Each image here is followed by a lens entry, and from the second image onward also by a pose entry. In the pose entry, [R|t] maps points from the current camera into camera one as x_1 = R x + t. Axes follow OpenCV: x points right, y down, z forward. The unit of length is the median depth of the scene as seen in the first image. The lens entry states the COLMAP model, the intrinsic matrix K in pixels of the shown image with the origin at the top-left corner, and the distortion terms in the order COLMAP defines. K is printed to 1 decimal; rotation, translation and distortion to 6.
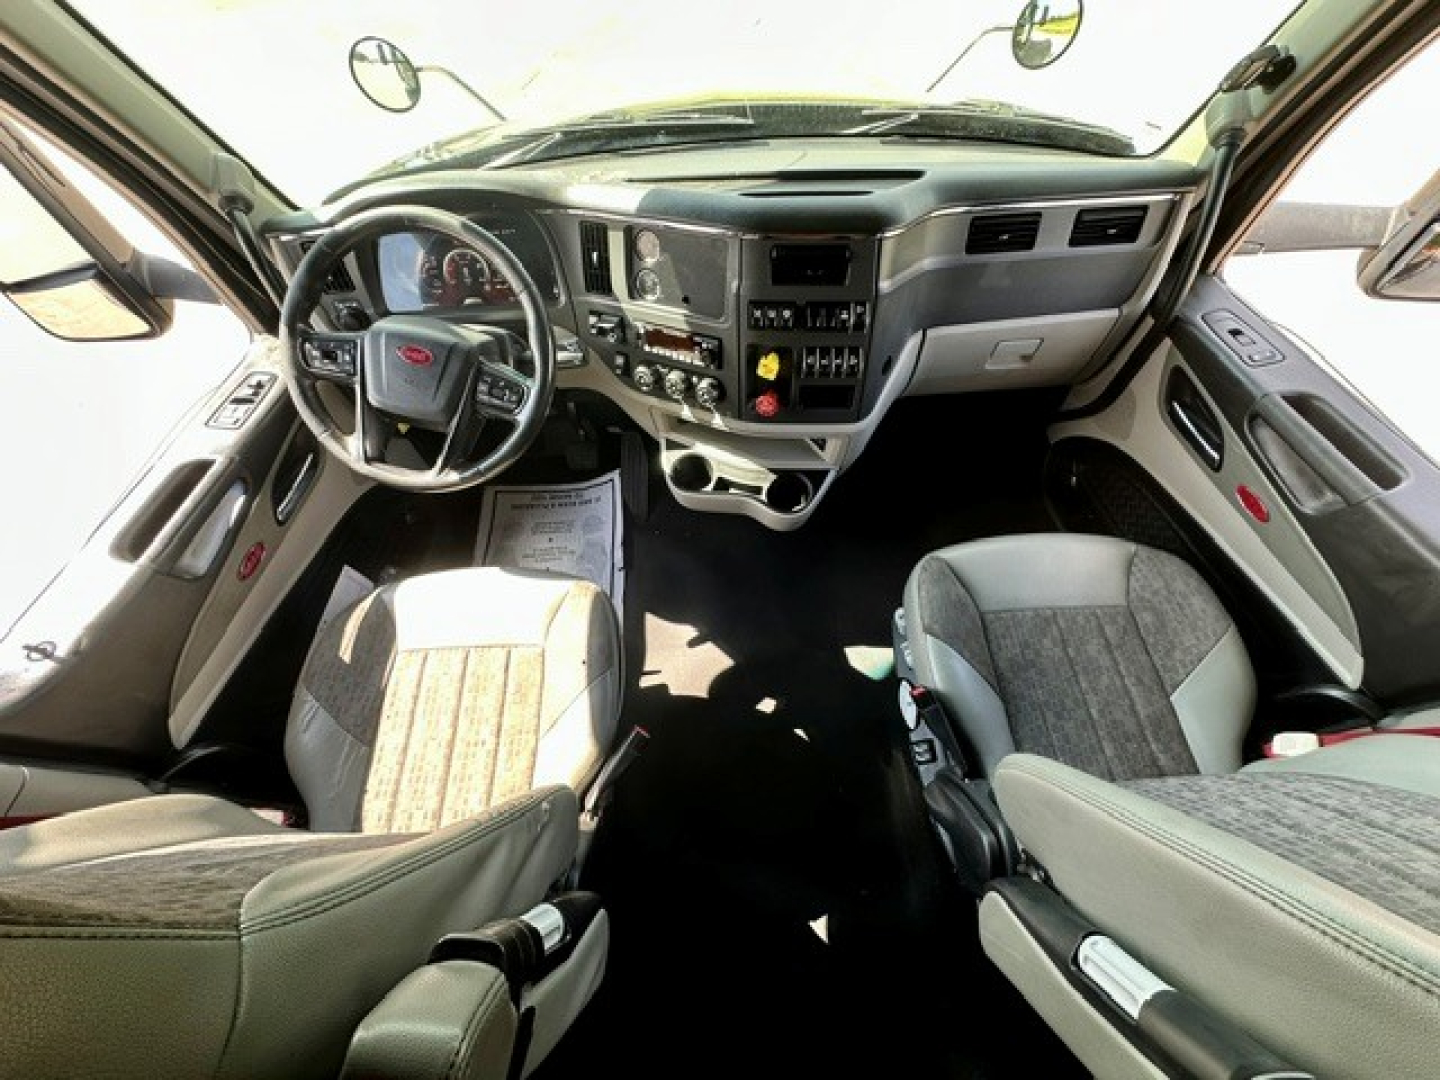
lens RADIAL K [[579.6, 0, 722.3], [0, 579.6, 535.0], [0, 0, 1]] dist [-0.006527, 0.002610]
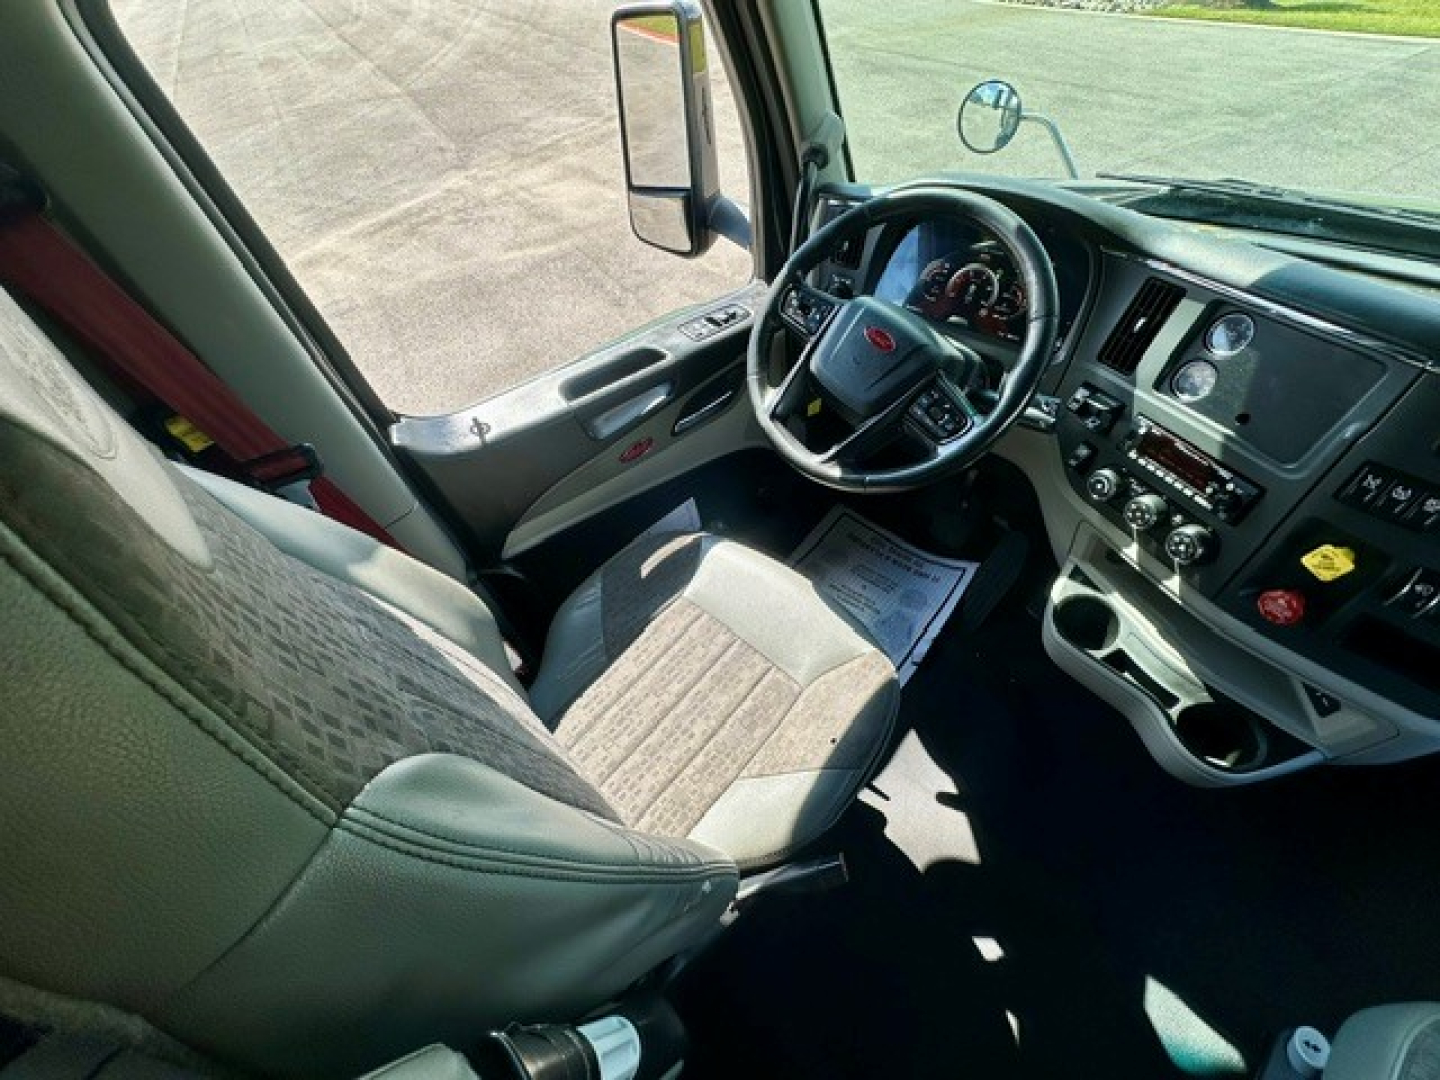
lens RADIAL K [[579.6, 0, 719.6], [0, 579.6, 540.7], [0, 0, 1]] dist [-0.006527, 0.002610]
pose [[0.710132, 0.521628, -0.472881, -0.104462], [-0.562959, 0.824036, 0.063578, 0.026995], [0.422835, 0.221064, 0.878830, 0.151168]]
